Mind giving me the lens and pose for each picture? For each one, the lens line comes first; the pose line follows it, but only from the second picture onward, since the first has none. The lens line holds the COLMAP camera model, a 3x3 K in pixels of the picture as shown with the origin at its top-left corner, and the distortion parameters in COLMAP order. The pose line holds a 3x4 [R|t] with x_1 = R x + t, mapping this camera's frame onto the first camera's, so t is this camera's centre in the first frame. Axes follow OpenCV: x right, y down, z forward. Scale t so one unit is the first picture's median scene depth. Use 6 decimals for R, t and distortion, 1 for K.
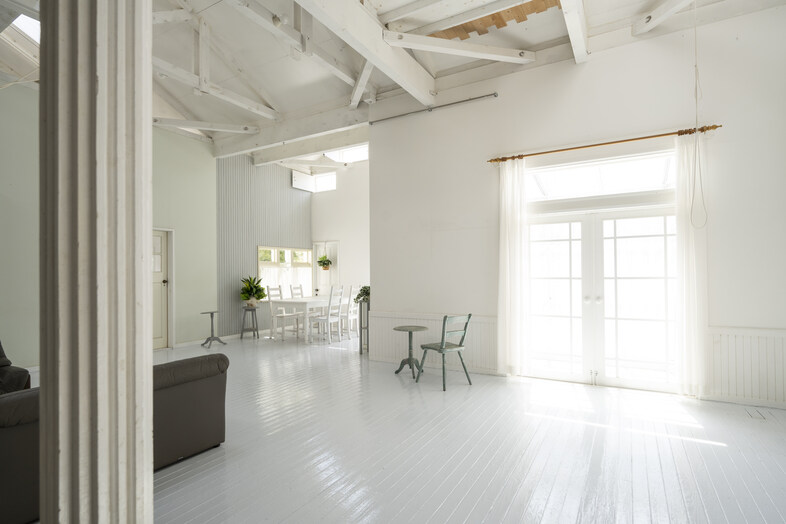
lens RADIAL K [[402.1, 0, 393.8], [0, 402.1, 268.5], [0, 0, 1]] dist [0.000733, 0.000011]
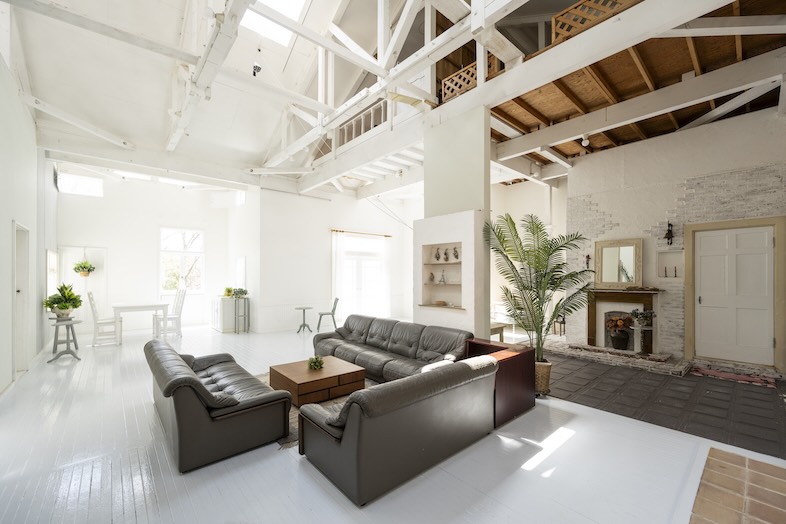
lens RADIAL K [[322.6, 0, 394.0], [0, 322.6, 268.4], [0, 0, 1]] dist [0.000110, 0.000007]
pose [[0.315912, 0.027766, 0.948382, -1.314255], [-0.013441, 0.999602, -0.024788, -0.012290], [-0.948693, -0.004916, 0.316160, 0.088569]]
